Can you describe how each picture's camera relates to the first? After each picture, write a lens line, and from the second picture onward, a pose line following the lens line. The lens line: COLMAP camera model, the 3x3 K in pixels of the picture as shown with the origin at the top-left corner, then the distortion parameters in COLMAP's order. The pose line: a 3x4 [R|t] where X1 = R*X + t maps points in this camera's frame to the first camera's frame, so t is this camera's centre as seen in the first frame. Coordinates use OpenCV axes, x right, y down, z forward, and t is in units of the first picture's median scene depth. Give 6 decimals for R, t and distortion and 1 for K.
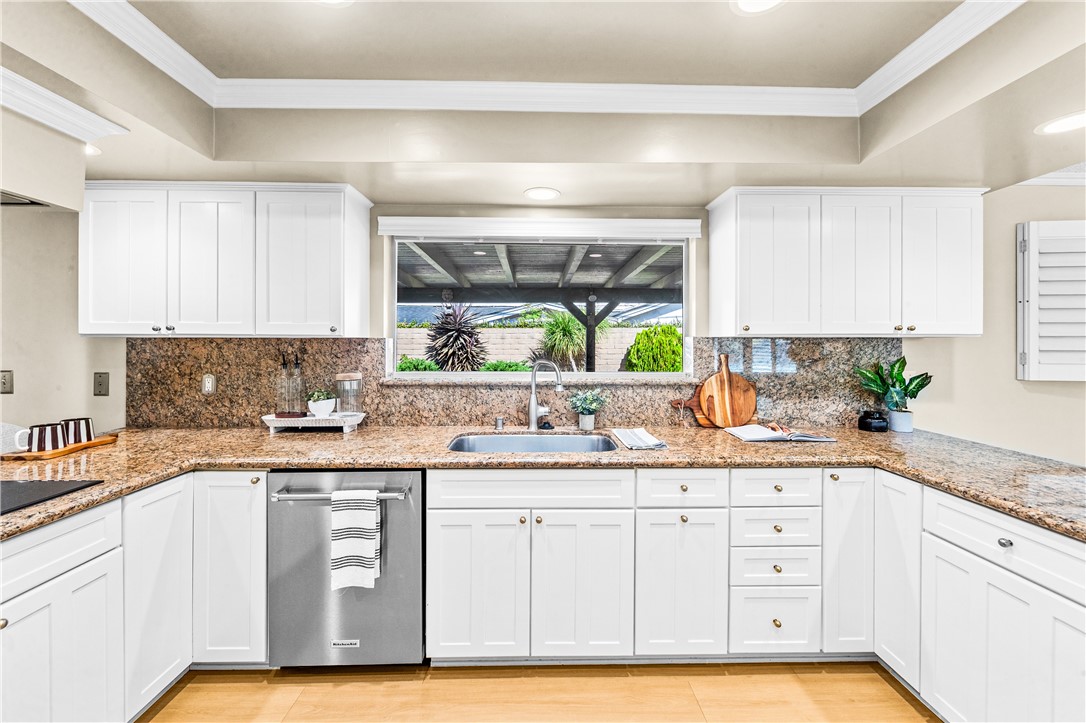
lens RADIAL K [[437.0, 0, 544.9], [0, 437.0, 342.7], [0, 0, 1]] dist [-0.000961, -0.000186]
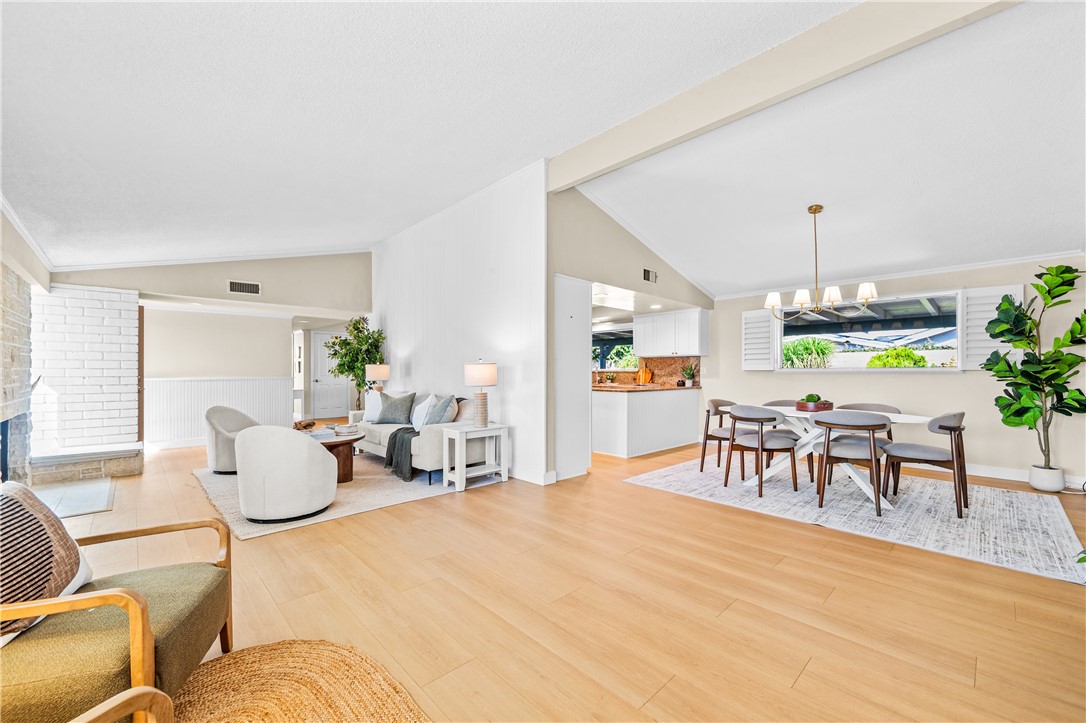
lens RADIAL K [[430.1, 0, 543.0], [0, 430.1, 361.5], [0, 0, 1]] dist [-0.002815, -0.000204]
pose [[0.673457, -0.018838, -0.738986, 2.281057], [0.002760, 0.999732, -0.022970, 0.088636], [0.739221, 0.013430, 0.673329, -1.744831]]
